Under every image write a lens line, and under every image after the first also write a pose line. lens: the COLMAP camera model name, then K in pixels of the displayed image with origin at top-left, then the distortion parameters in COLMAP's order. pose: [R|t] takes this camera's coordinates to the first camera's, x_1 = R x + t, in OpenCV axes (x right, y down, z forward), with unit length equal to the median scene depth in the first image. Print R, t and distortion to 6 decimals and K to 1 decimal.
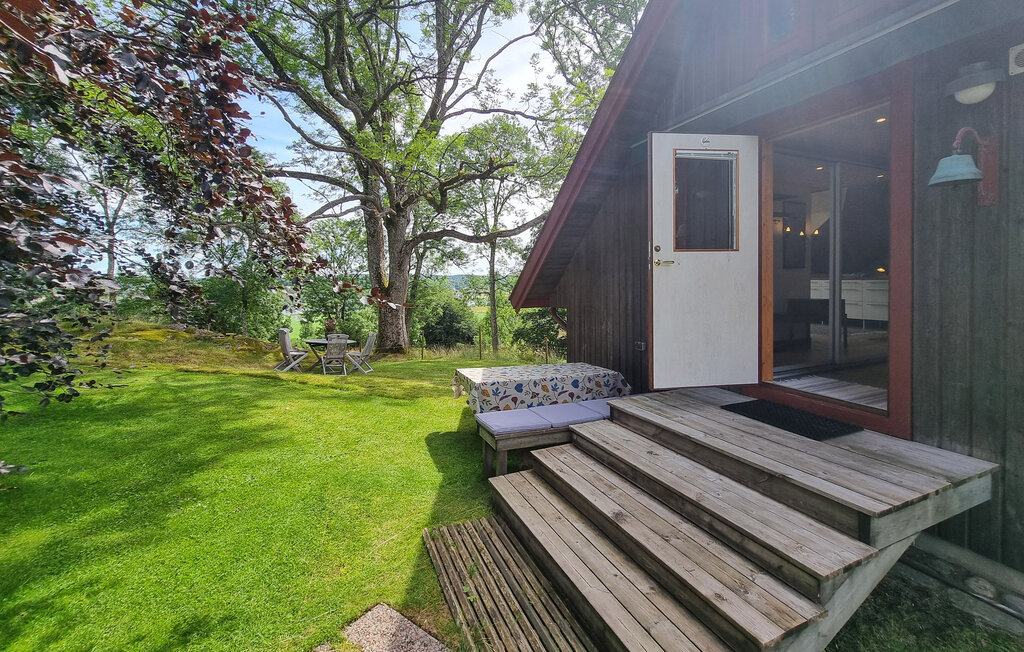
lens RADIAL K [[432.4, 0, 517.7], [0, 432.4, 289.4], [0, 0, 1]] dist [-0.003253, -0.000098]
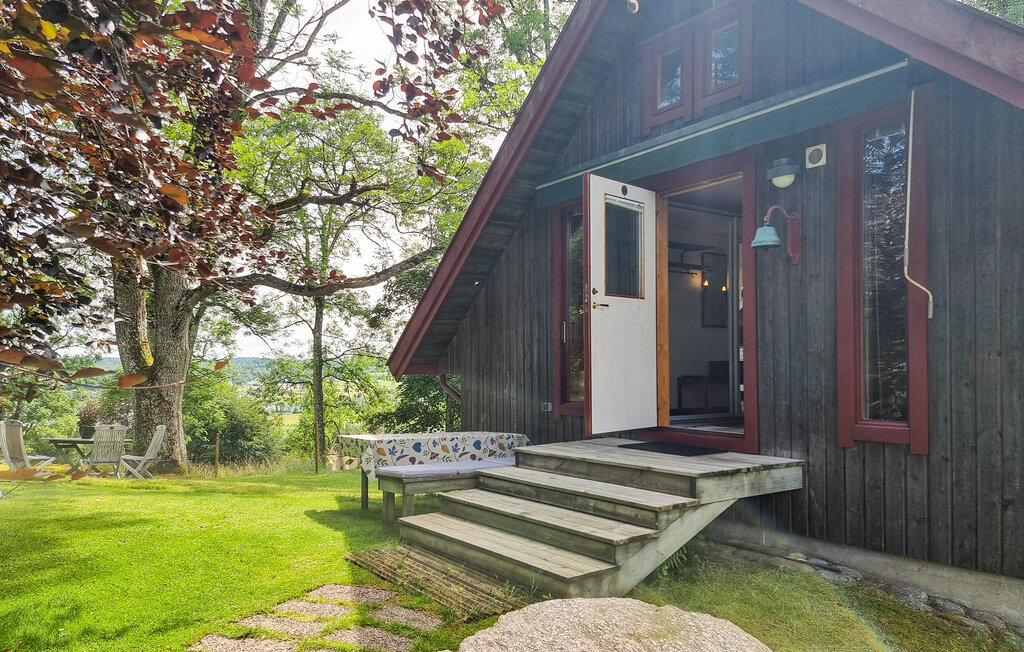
lens RADIAL K [[737.6, 0, 512.5], [0, 737.6, 367.2], [0, 0, 1]] dist [0.043037, -0.001982]
pose [[0.976809, 0.002933, 0.214090, -0.125368], [0.001790, 0.999759, -0.021860, 0.087025], [-0.214103, 0.021736, 0.976569, -0.528611]]
